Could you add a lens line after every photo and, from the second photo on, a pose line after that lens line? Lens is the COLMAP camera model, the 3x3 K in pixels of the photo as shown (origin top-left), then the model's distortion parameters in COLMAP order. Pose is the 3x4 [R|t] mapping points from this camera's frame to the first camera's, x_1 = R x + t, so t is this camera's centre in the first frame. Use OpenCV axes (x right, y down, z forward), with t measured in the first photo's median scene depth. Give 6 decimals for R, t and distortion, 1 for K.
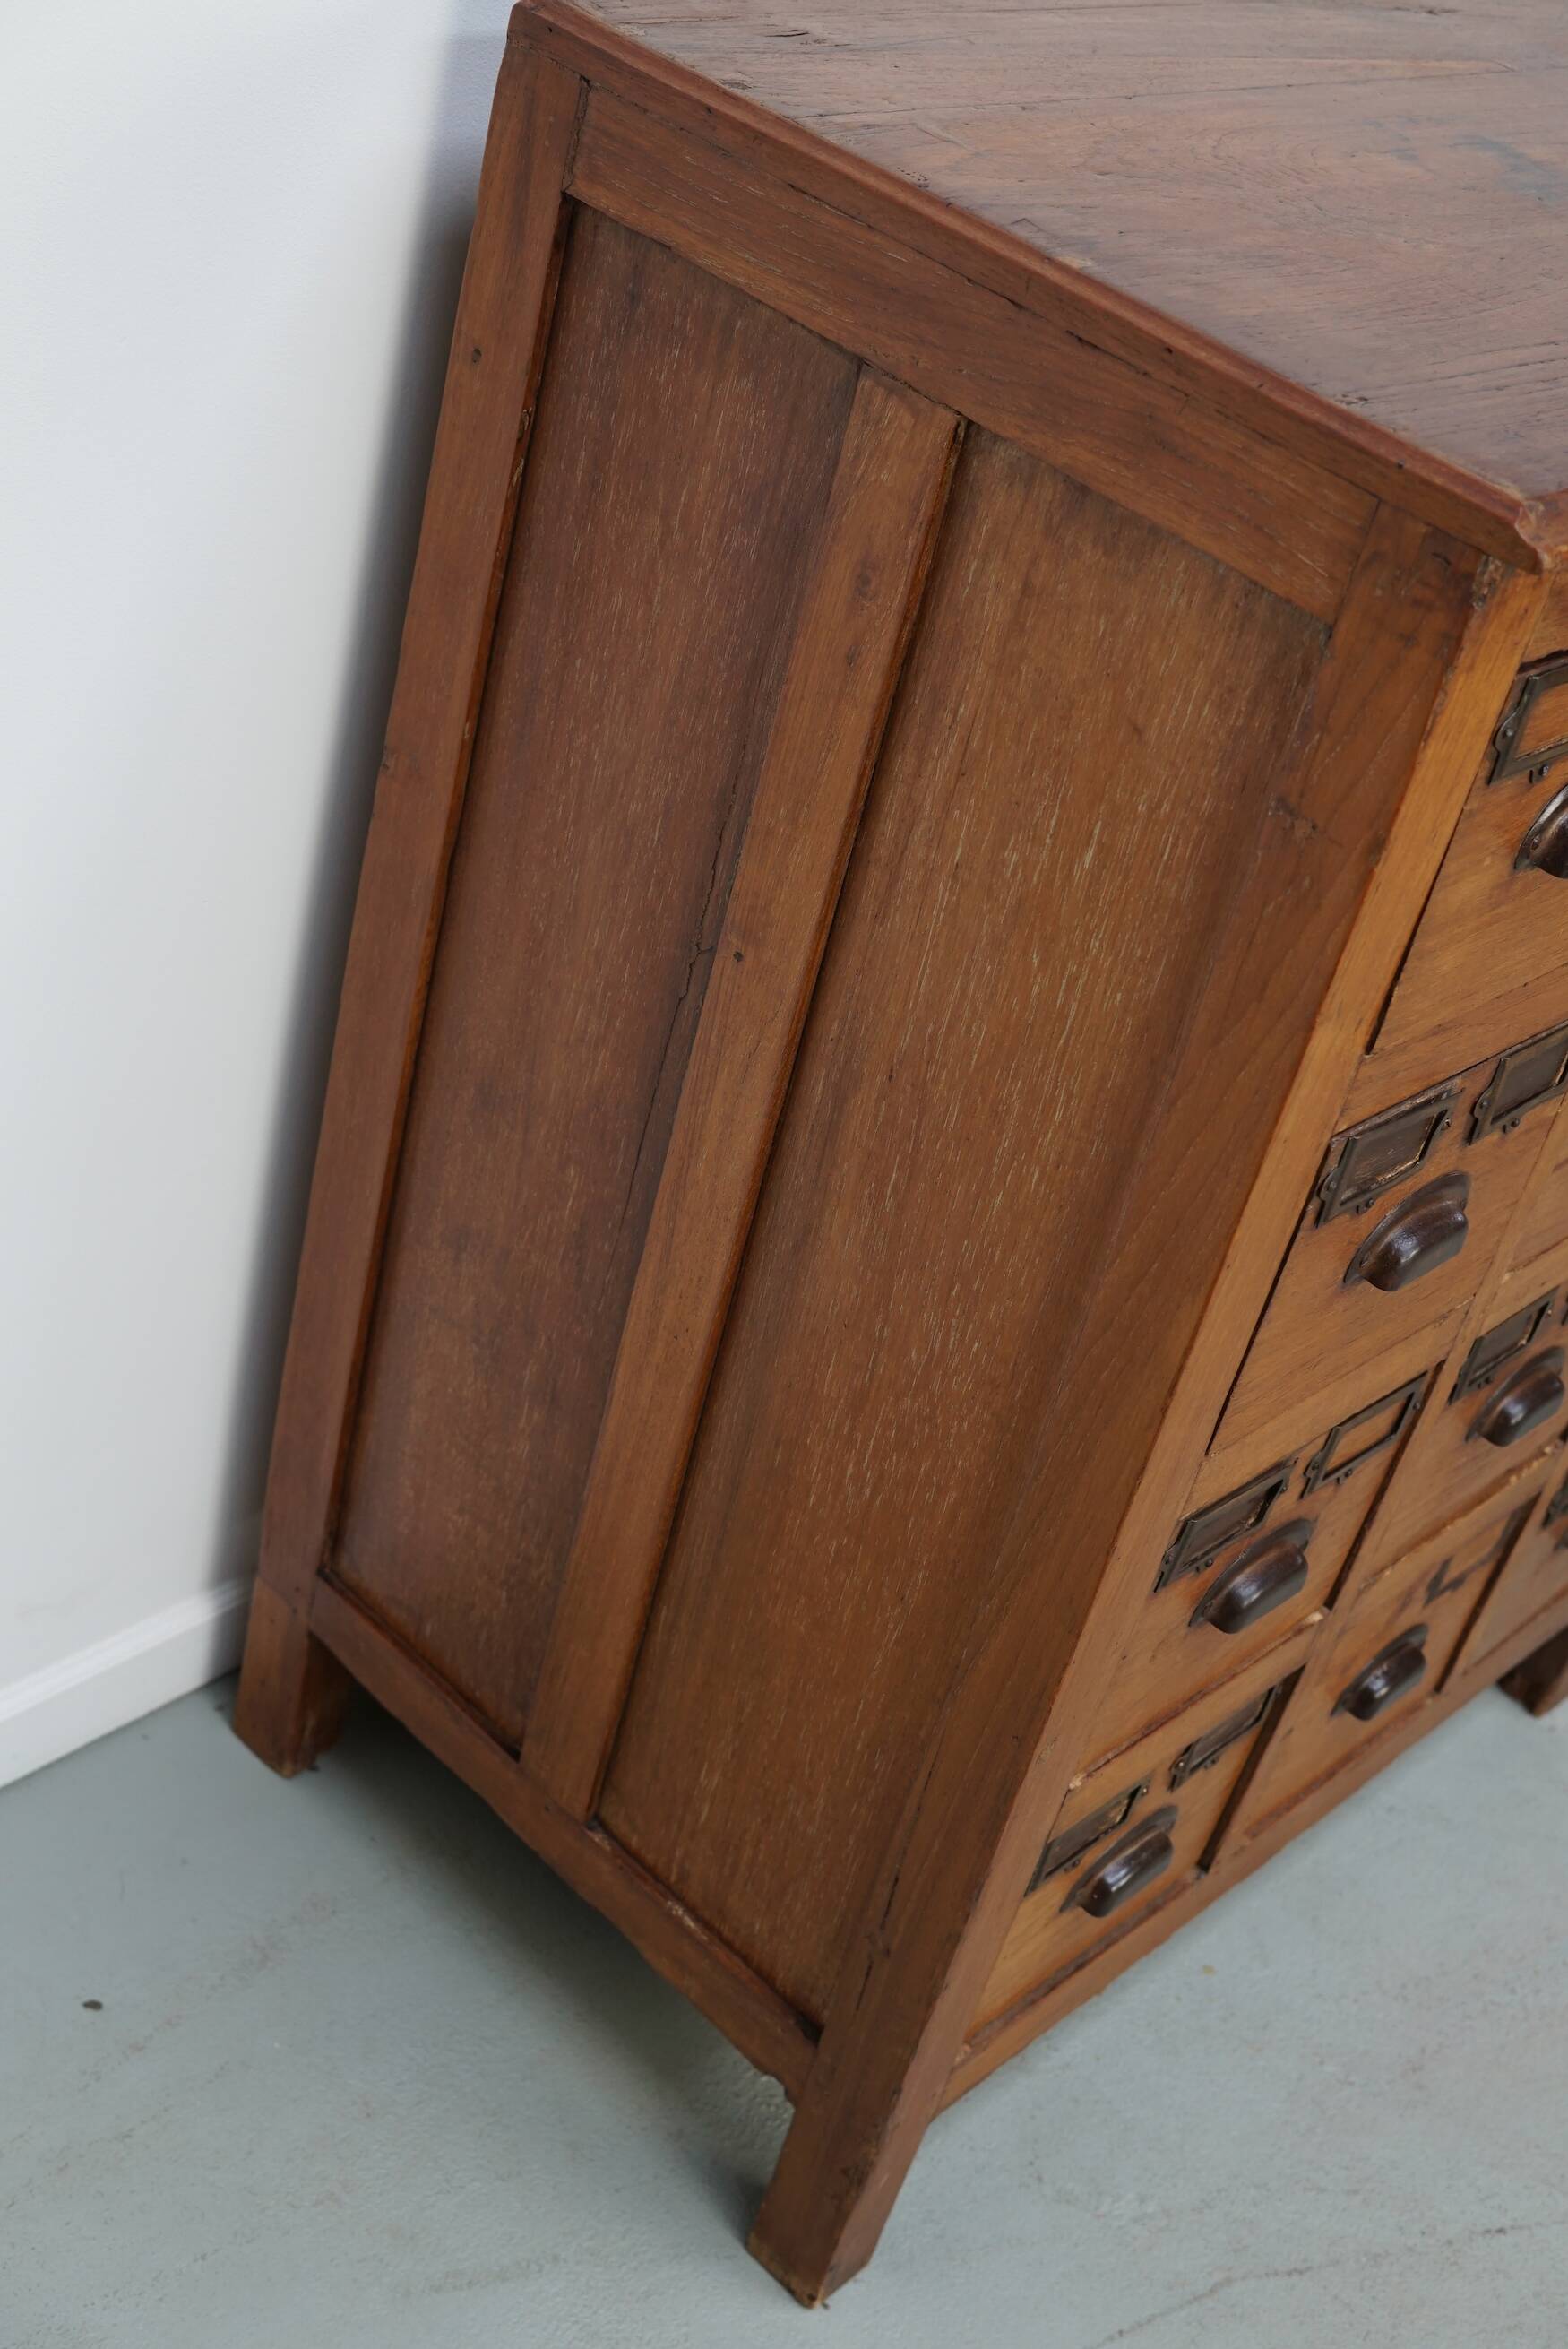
lens RADIAL K [[3015.9, 0, 785.1], [0, 3015.9, 1173.4], [0, 0, 1]] dist [-0.088676, 0.000000]
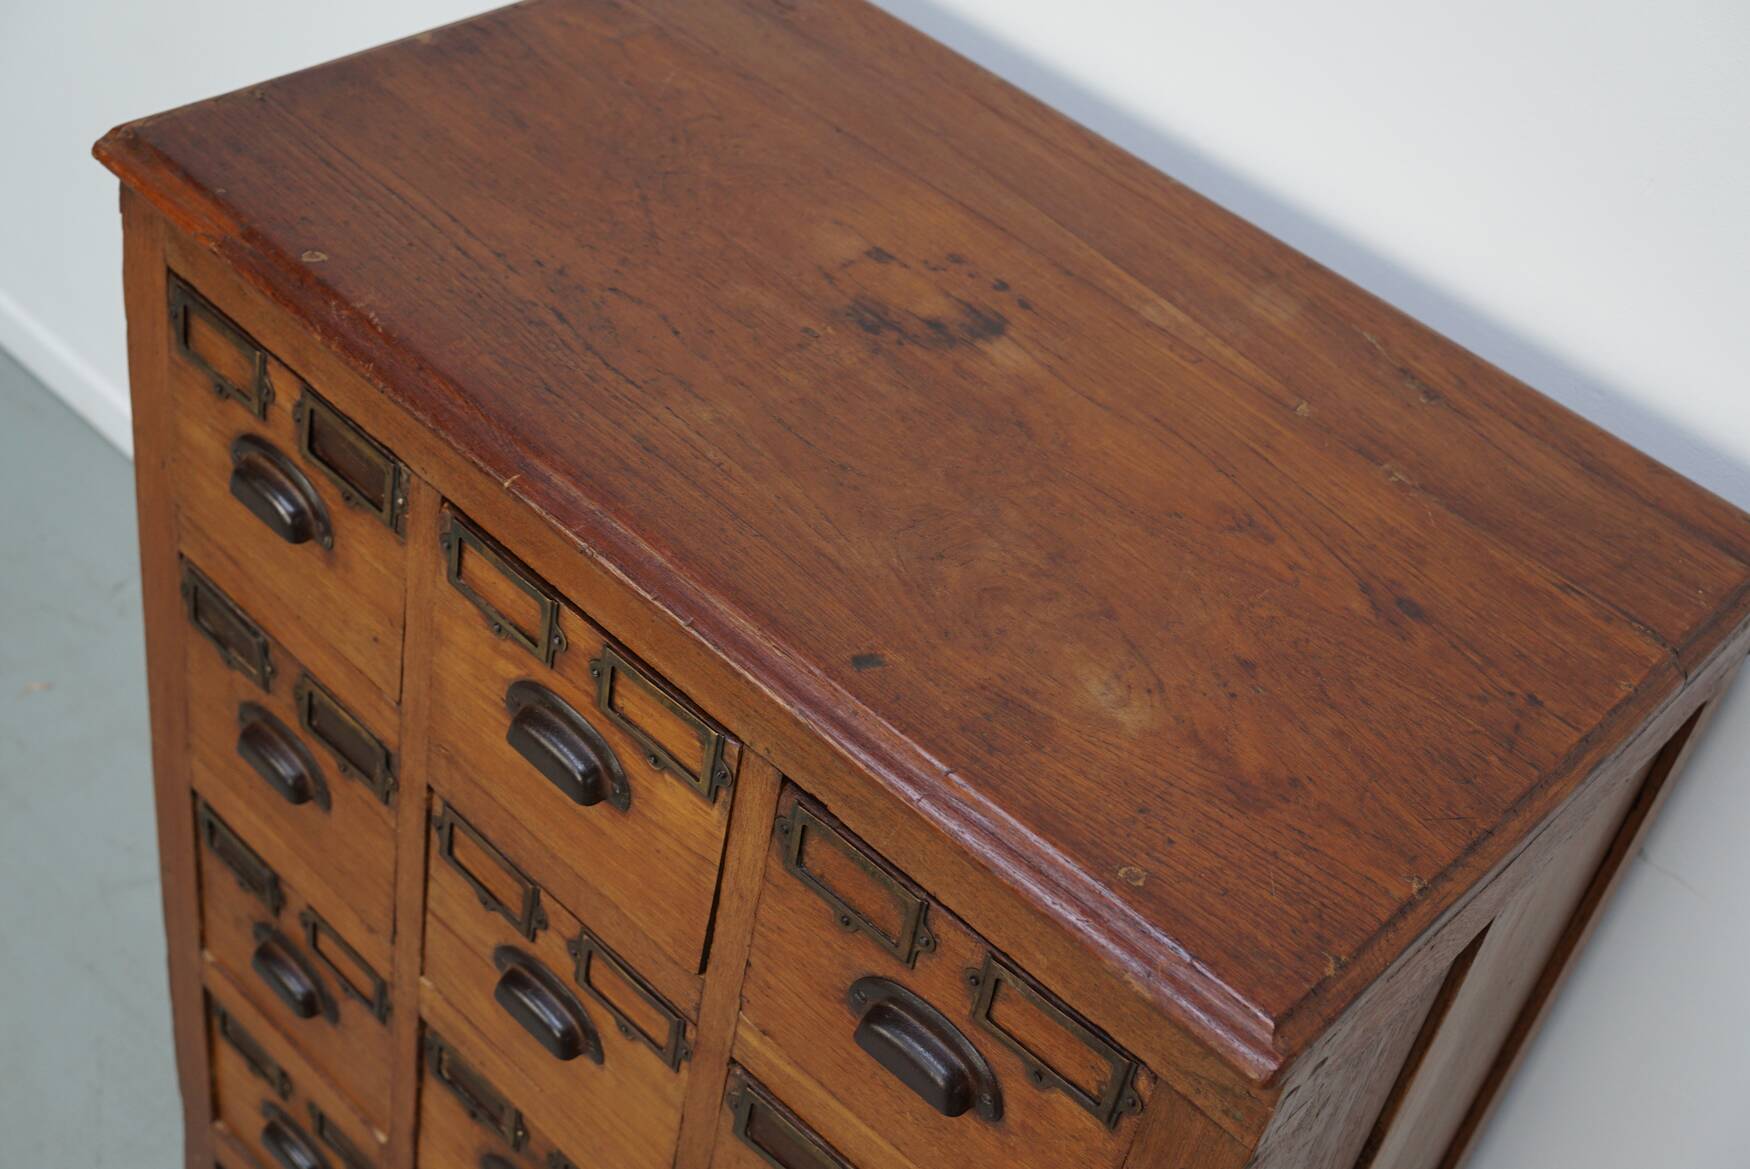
lens RADIAL K [[2247.1, 0, 885.9], [0, 2247.1, 596.1], [0, 0, 1]] dist [-0.088676, 0.000000]
pose [[0.055276, 0.465345, -0.883402, 1.100926], [-0.698553, 0.650191, 0.298788, -0.534409], [0.713420, 0.600587, 0.361008, 0.759859]]
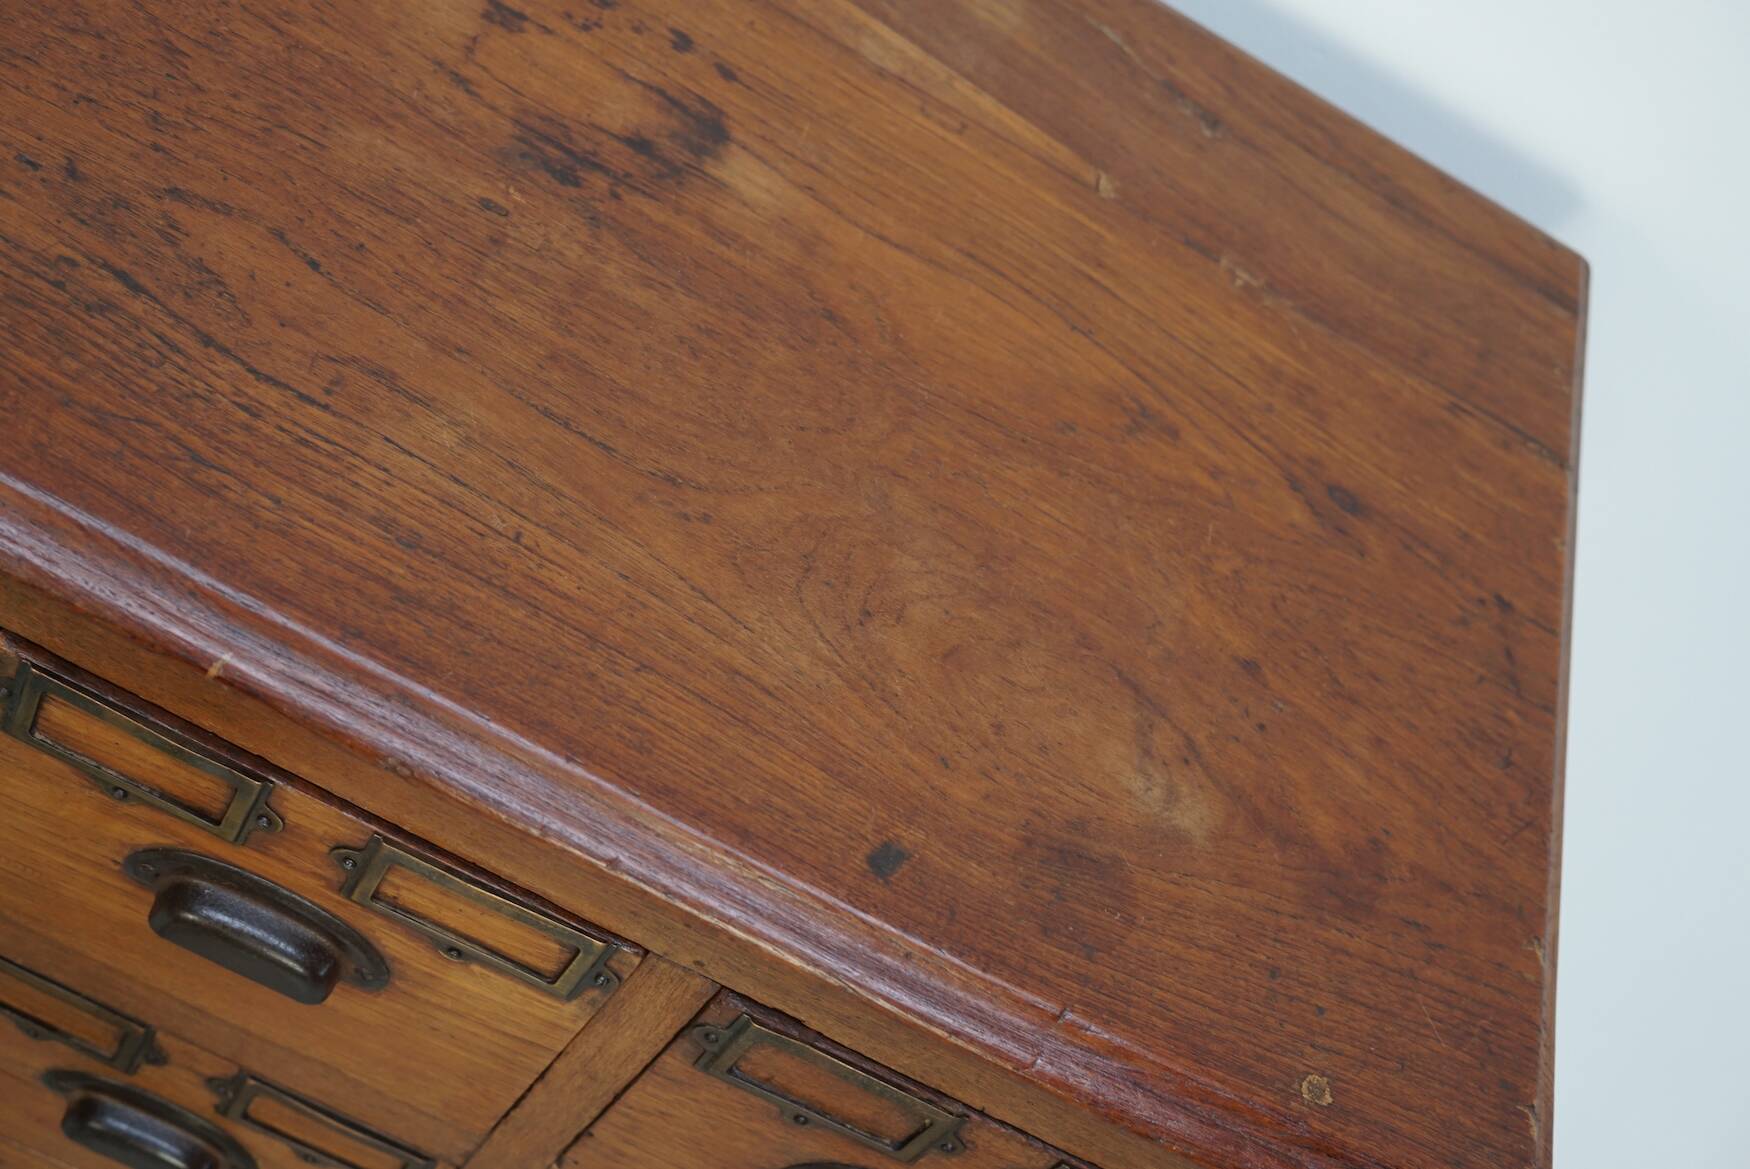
lens RADIAL K [[2247.1, 0, 865.6], [0, 2247.1, 585.6], [0, 0, 1]] dist [-0.088676, 0.000000]
pose [[0.512794, 0.698749, -0.498790, 0.661309], [-0.723844, 0.664297, 0.186439, -0.425465], [0.461619, 0.265442, 0.846433, 0.592828]]
